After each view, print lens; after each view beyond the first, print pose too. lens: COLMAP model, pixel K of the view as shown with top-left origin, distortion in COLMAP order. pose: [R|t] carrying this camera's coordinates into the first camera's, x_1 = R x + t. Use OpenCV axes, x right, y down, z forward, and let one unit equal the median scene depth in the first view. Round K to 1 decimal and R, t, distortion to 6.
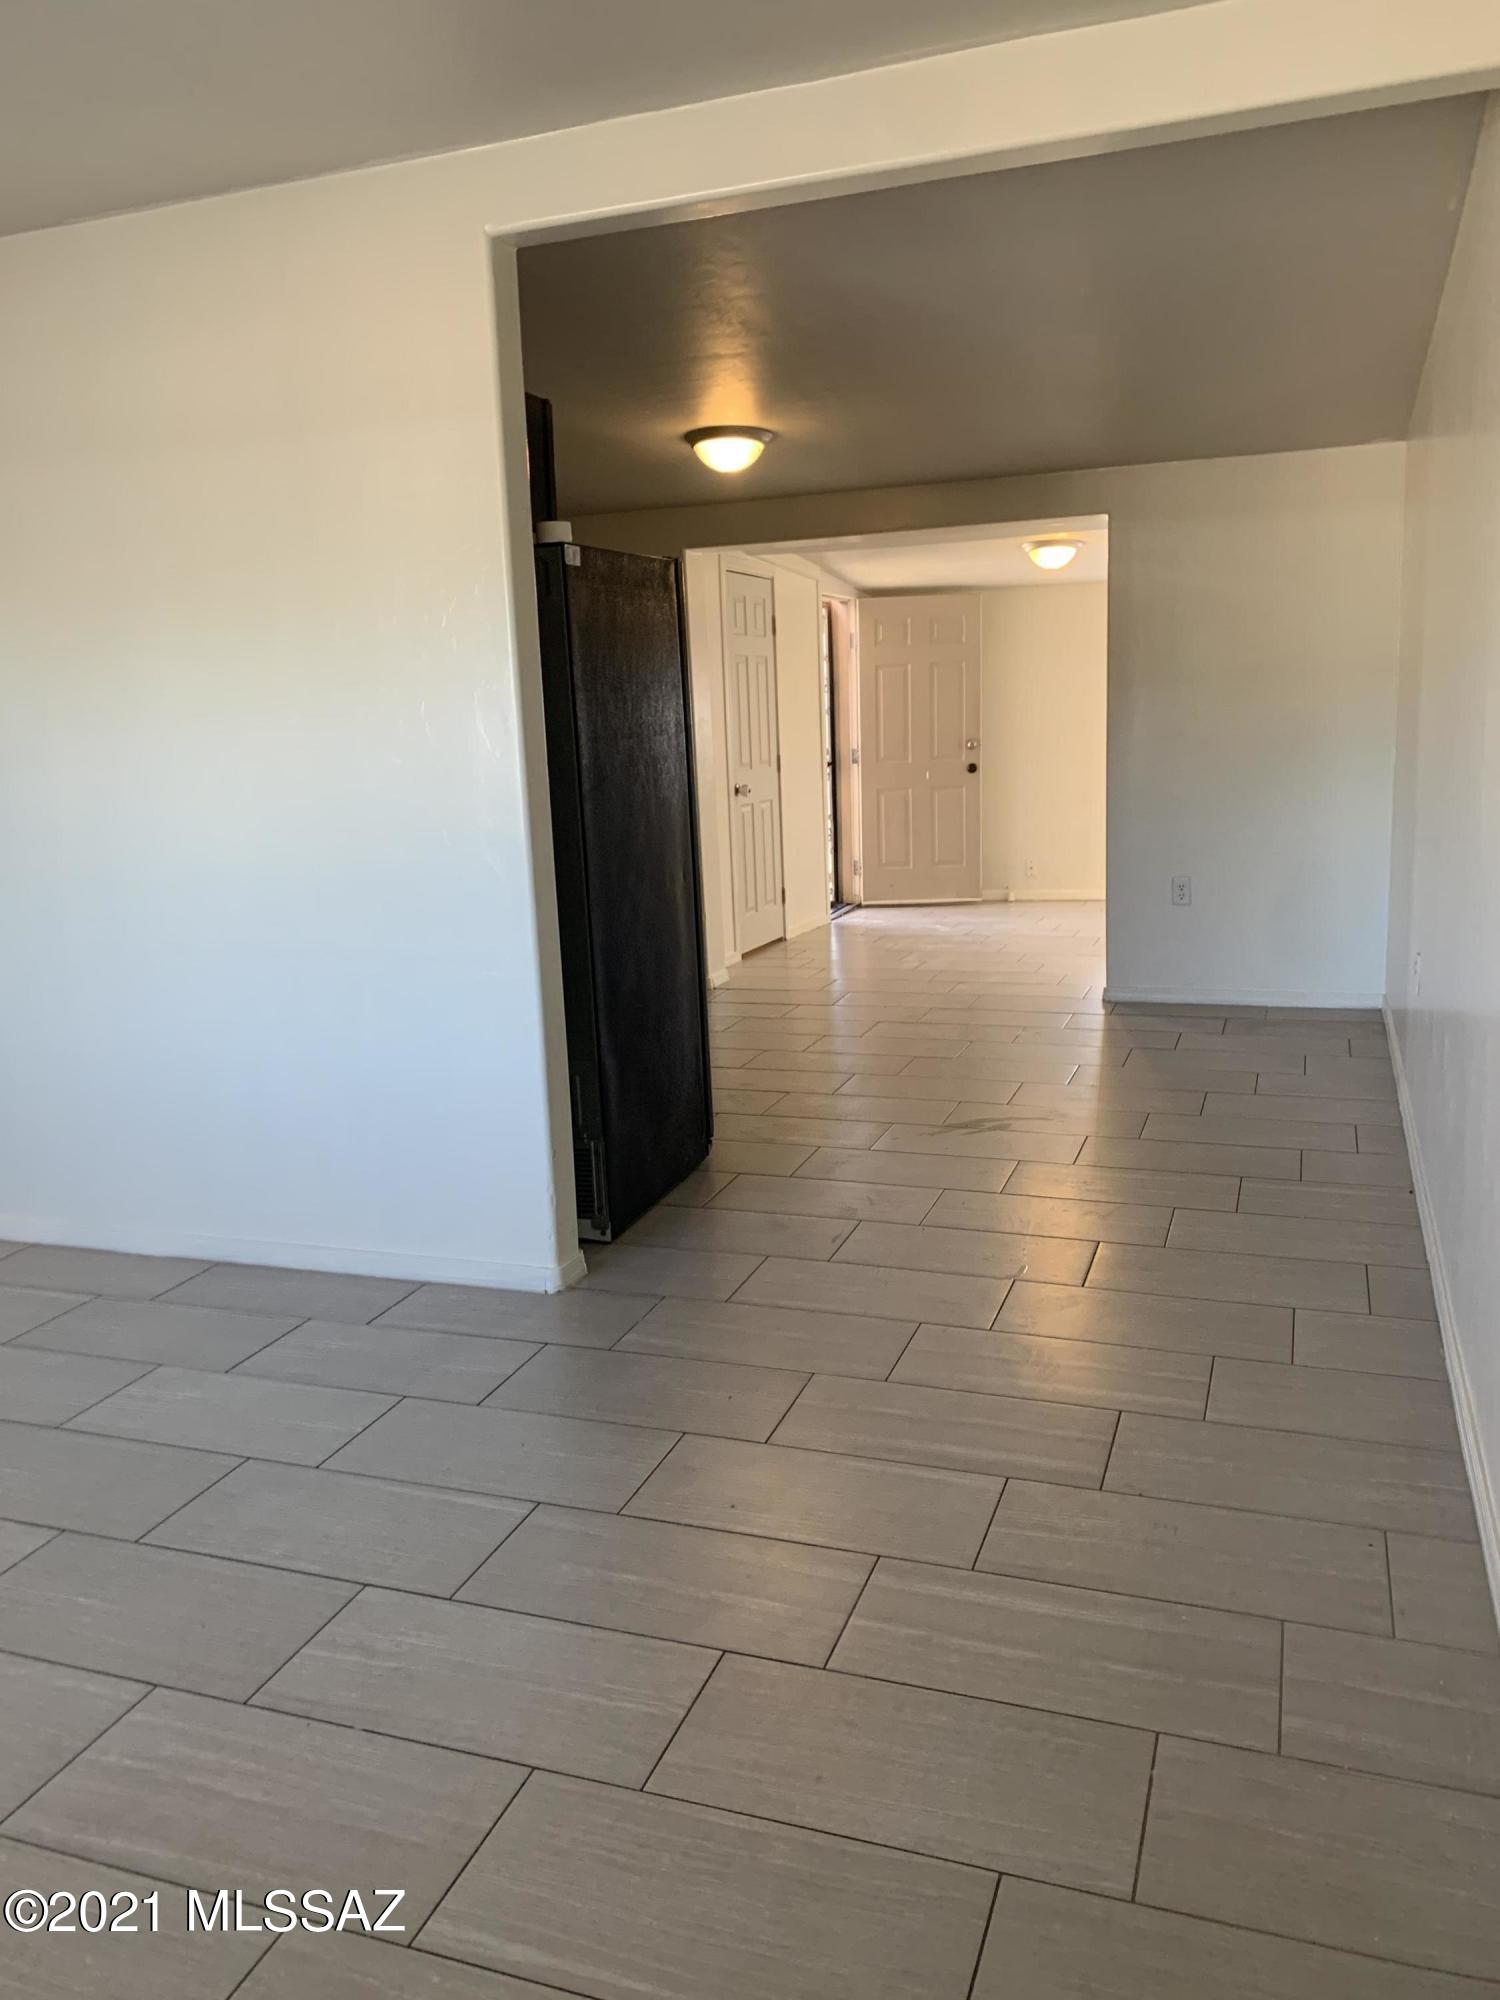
lens RADIAL K [[1536.7, 0, 717.8], [0, 1536.7, 994.1], [0, 0, 1]] dist [0.062264, -0.067026]
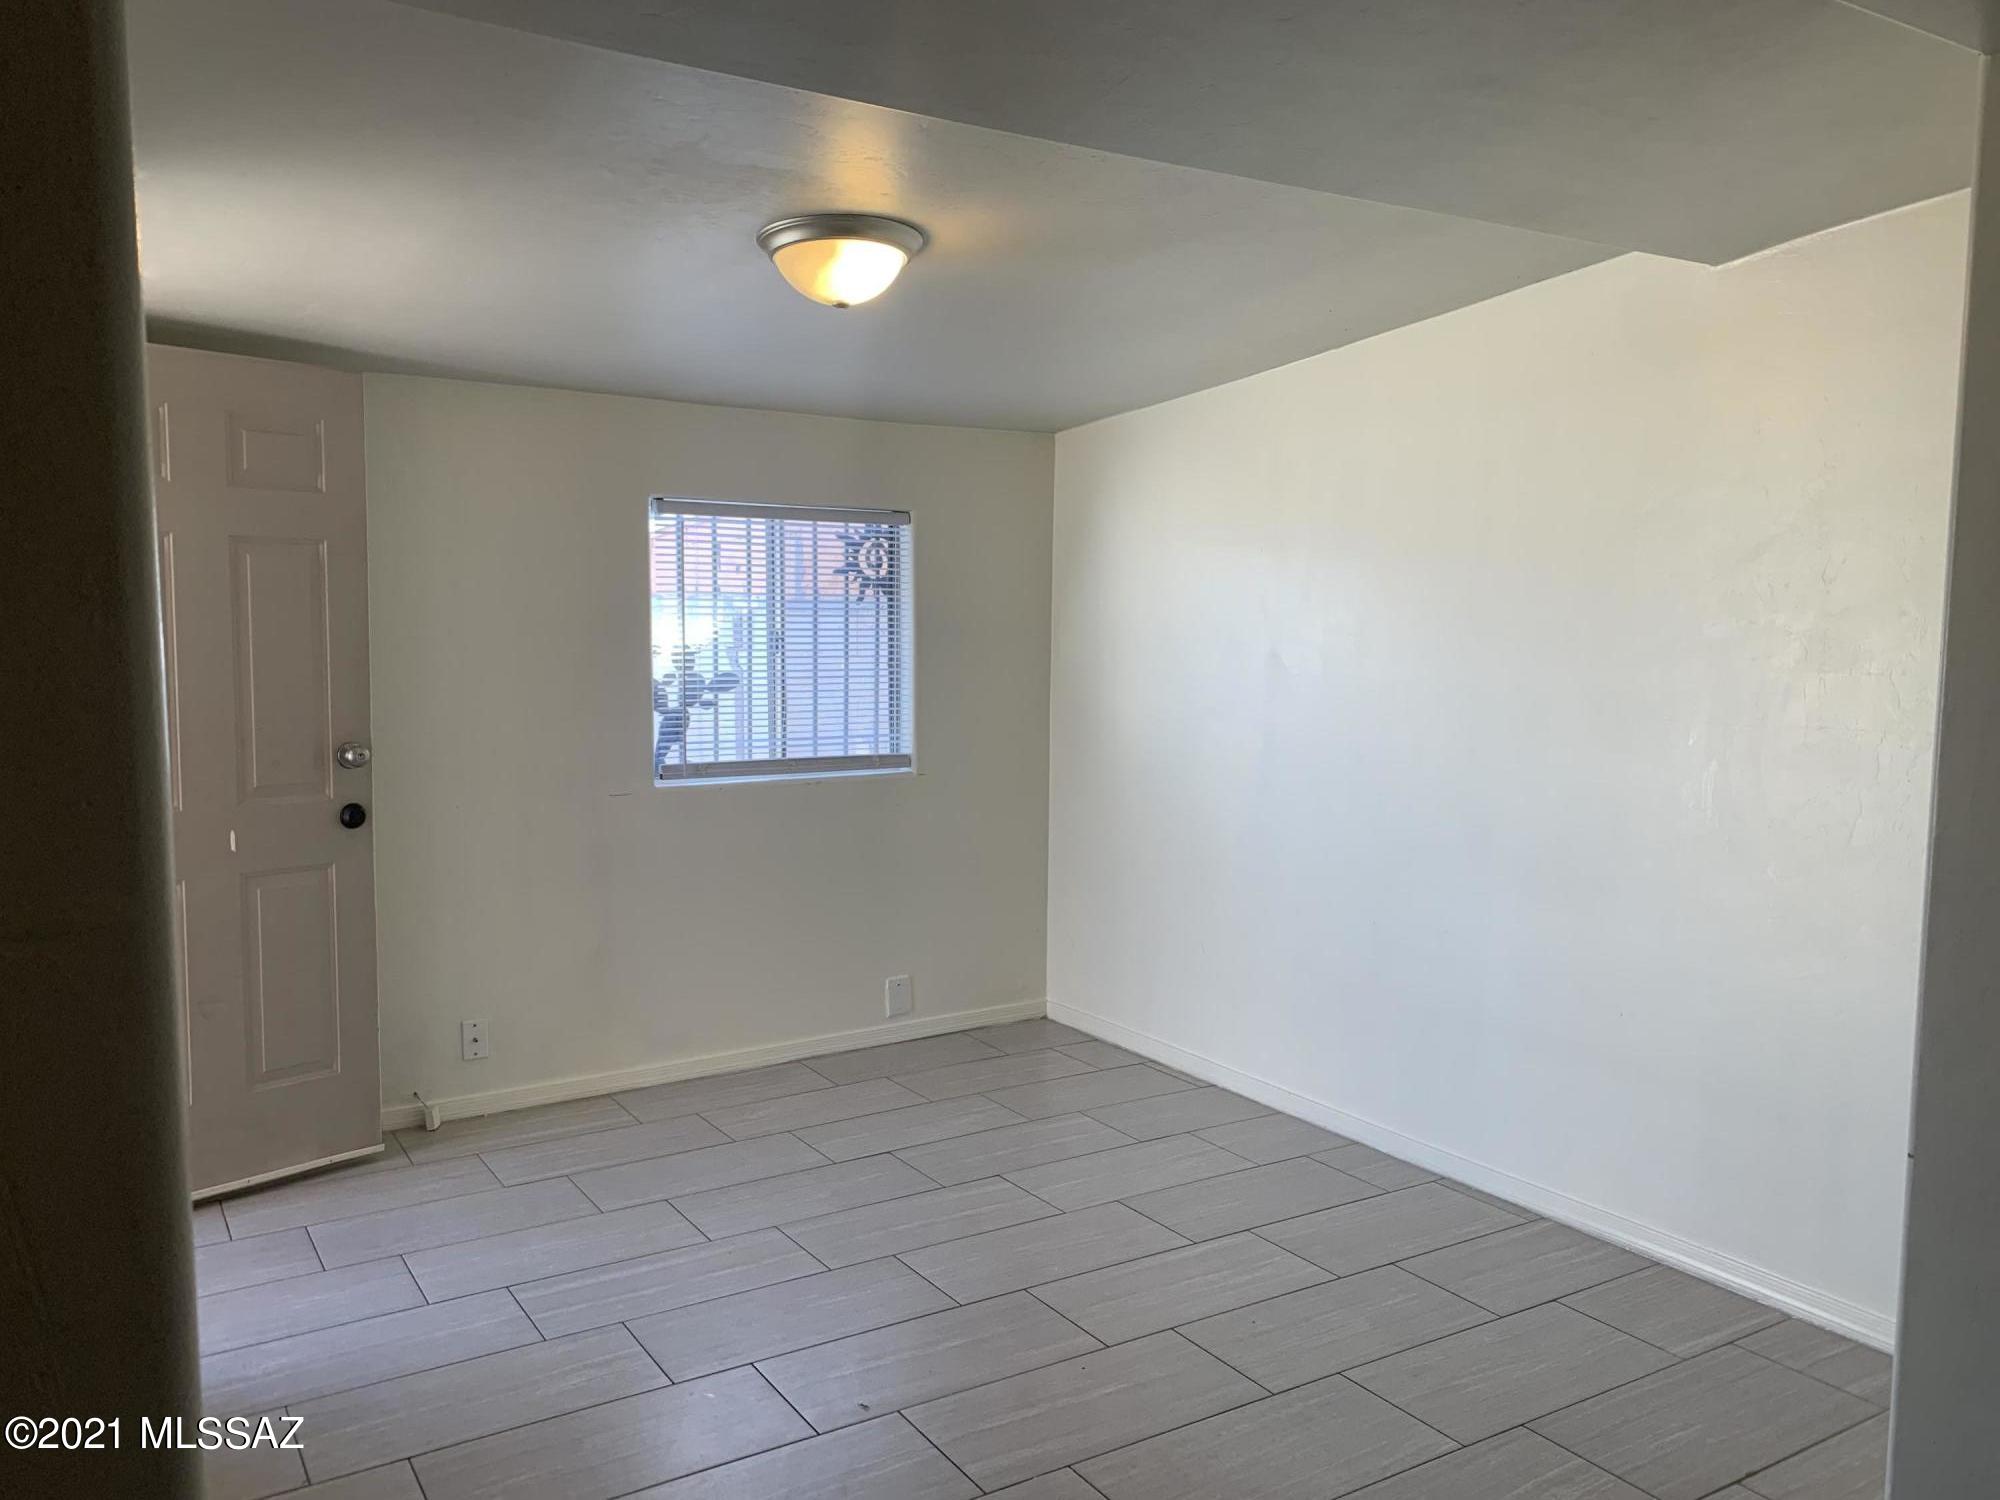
lens RADIAL K [[1524.4, 0, 1000.0], [0, 1524.4, 750.0], [0, 0, 1]] dist [0.050443, -0.004447]
pose [[0.604978, -0.026454, 0.795803, -0.042944], [0.114505, 0.991950, -0.054073, -0.125356], [-0.787966, 0.123836, 0.603137, 0.648335]]
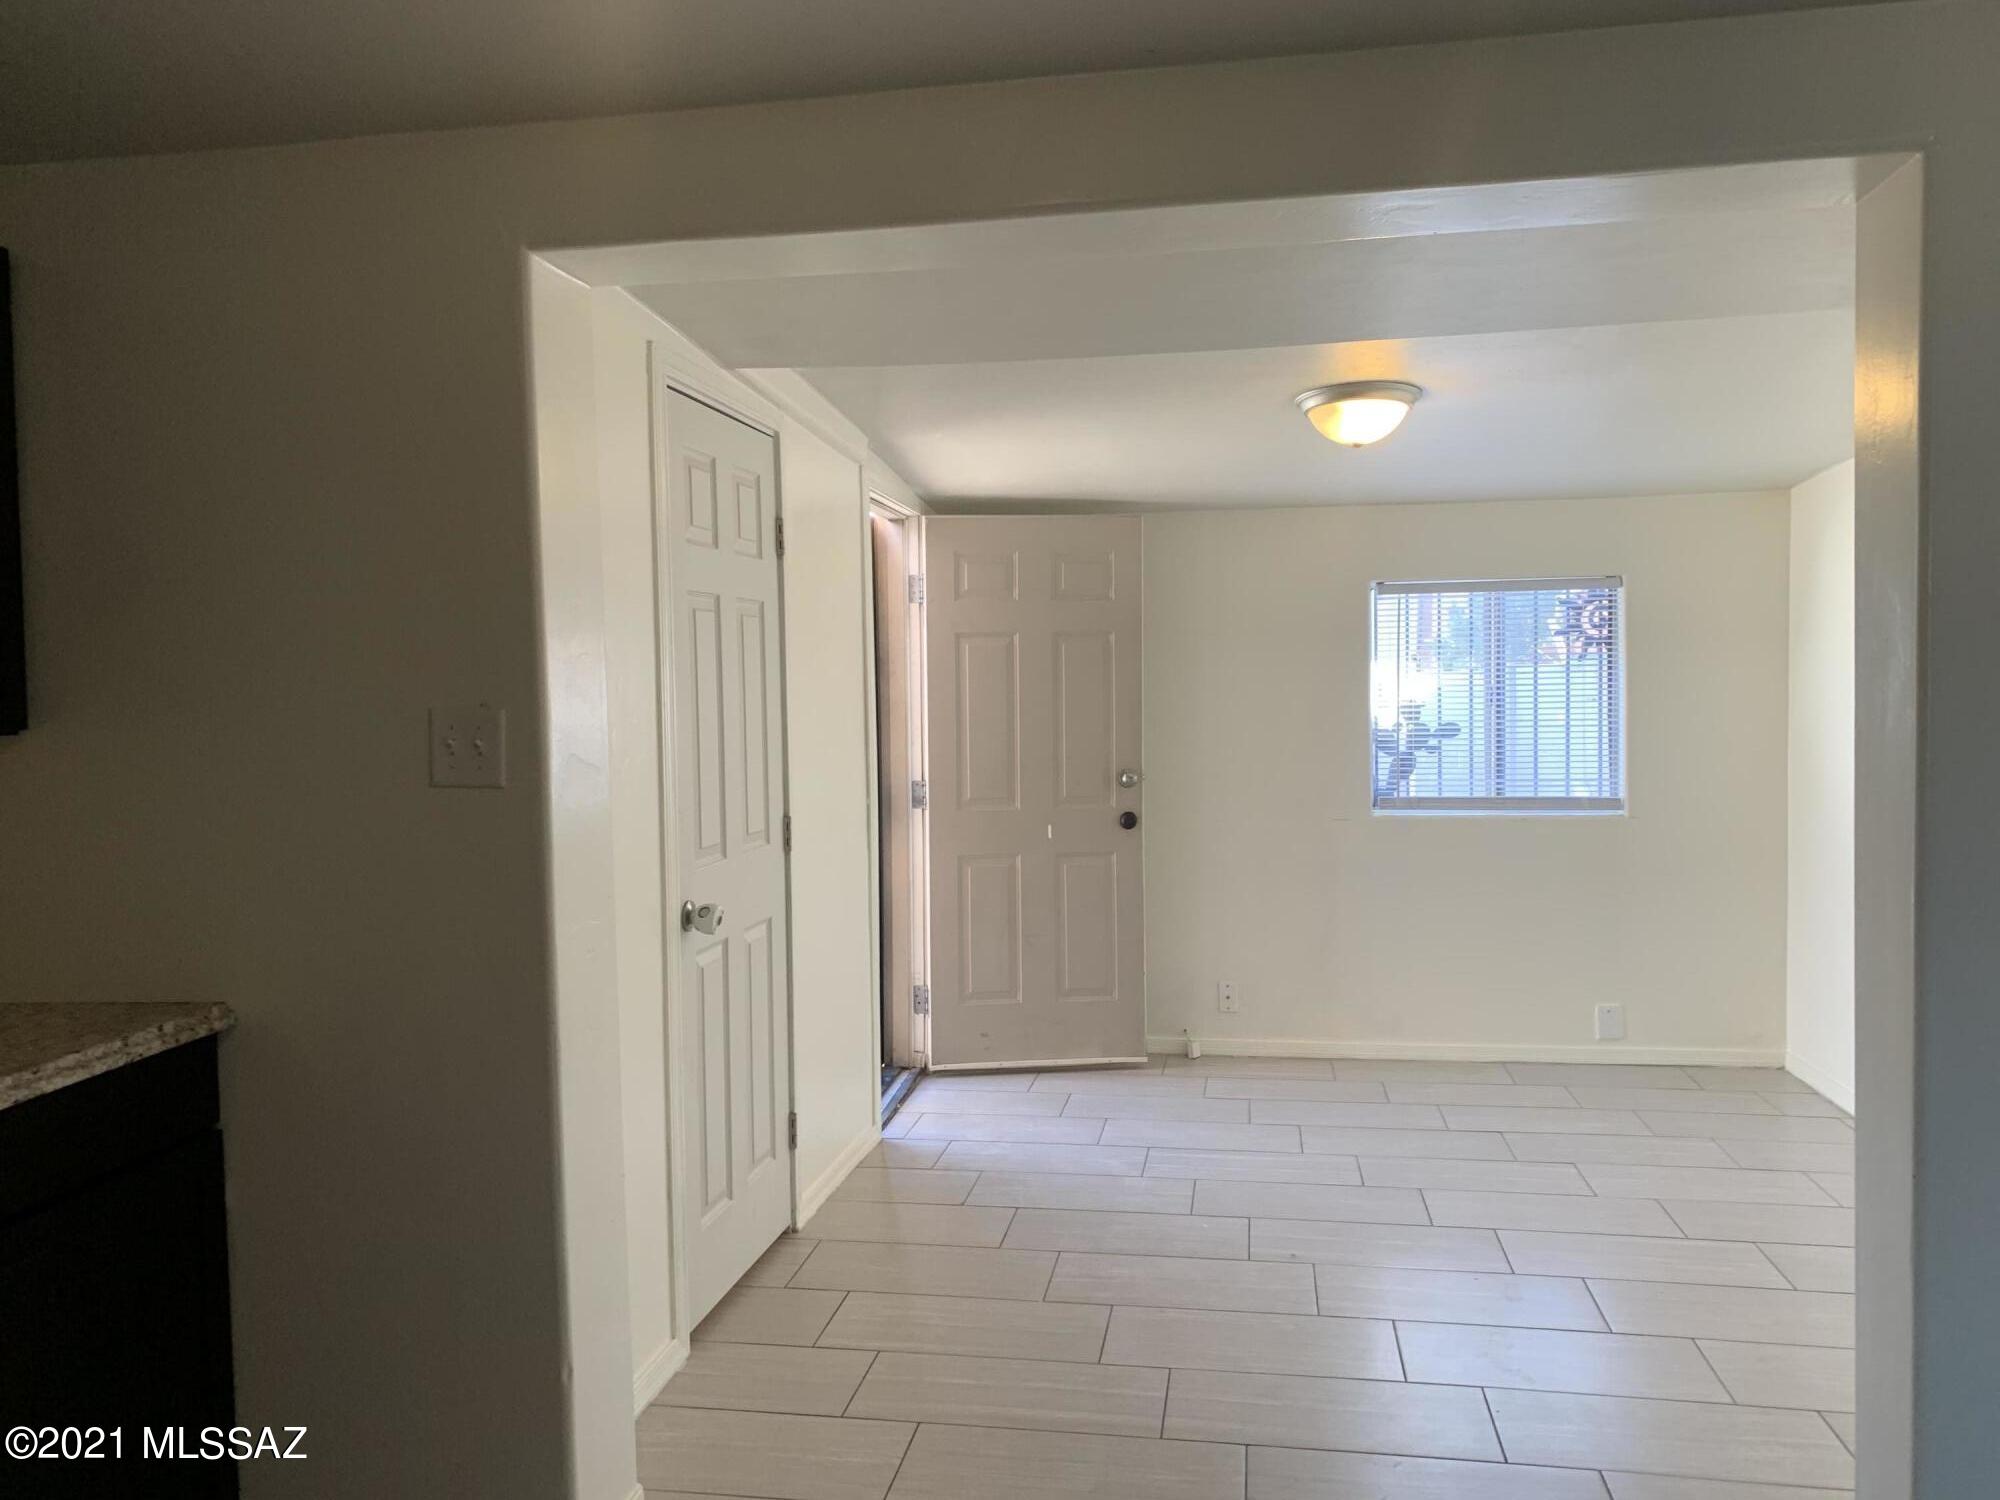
lens RADIAL K [[1538.1, 0, 1002.2], [0, 1538.1, 715.5], [0, 0, 1]] dist [0.082164, -0.001197]
pose [[0.979628, 0.018903, 0.199929, 0.009268], [0.014153, 0.986585, -0.162632, -0.095734], [-0.200321, 0.162148, 0.966219, 0.474773]]
